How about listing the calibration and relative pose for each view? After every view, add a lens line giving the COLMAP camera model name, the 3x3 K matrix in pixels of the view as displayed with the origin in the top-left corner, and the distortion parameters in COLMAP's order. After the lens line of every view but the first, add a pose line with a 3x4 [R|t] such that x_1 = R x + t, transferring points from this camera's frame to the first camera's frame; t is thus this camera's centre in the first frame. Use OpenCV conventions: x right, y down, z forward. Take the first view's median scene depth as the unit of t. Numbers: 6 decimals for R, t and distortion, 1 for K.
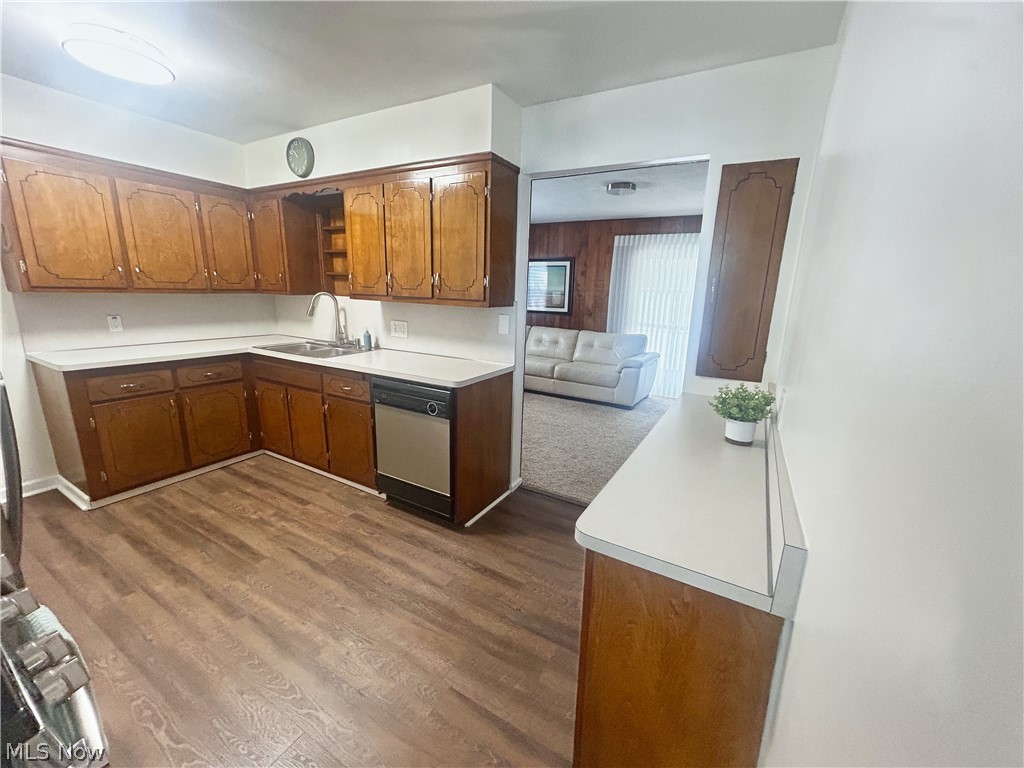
lens RADIAL K [[413.4, 0, 516.0], [0, 413.4, 379.3], [0, 0, 1]] dist [0.000201, 0.000410]
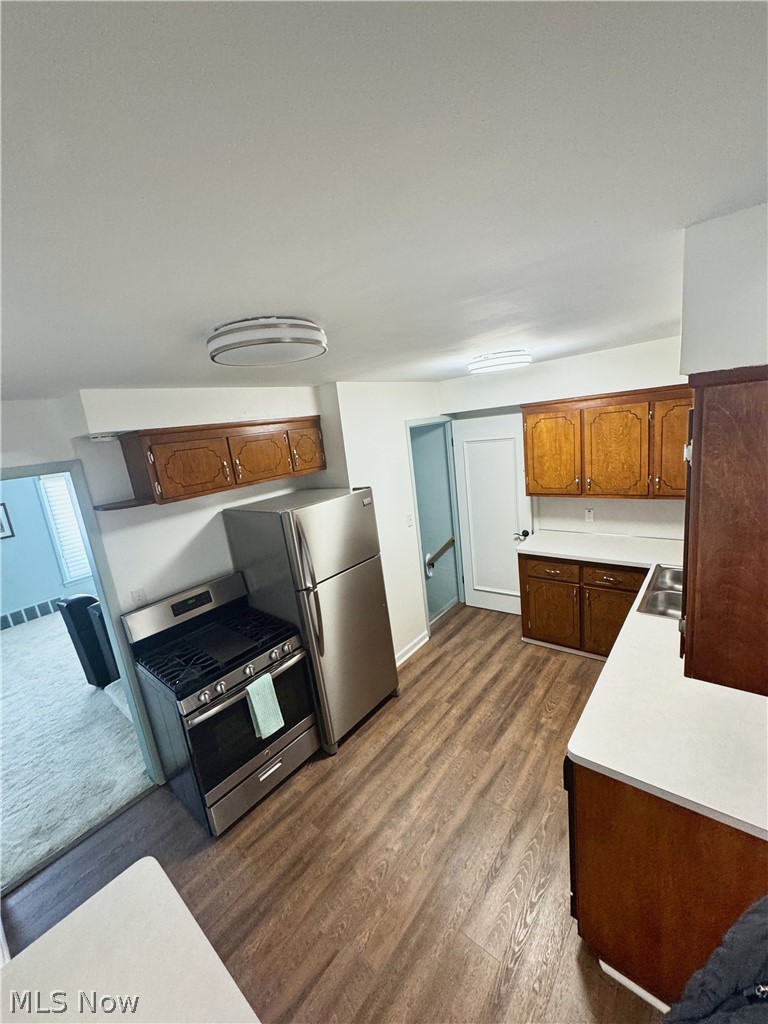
lens RADIAL K [[405.0, 0, 384.0], [0, 405.0, 512.0], [0, 0, 1]] dist [0.000214, -0.000043]
pose [[-0.176644, 0.193160, -0.965135, 0.341673], [-0.099417, 0.972039, 0.212737, -0.351838], [0.979241, 0.133529, -0.152501, 0.580202]]
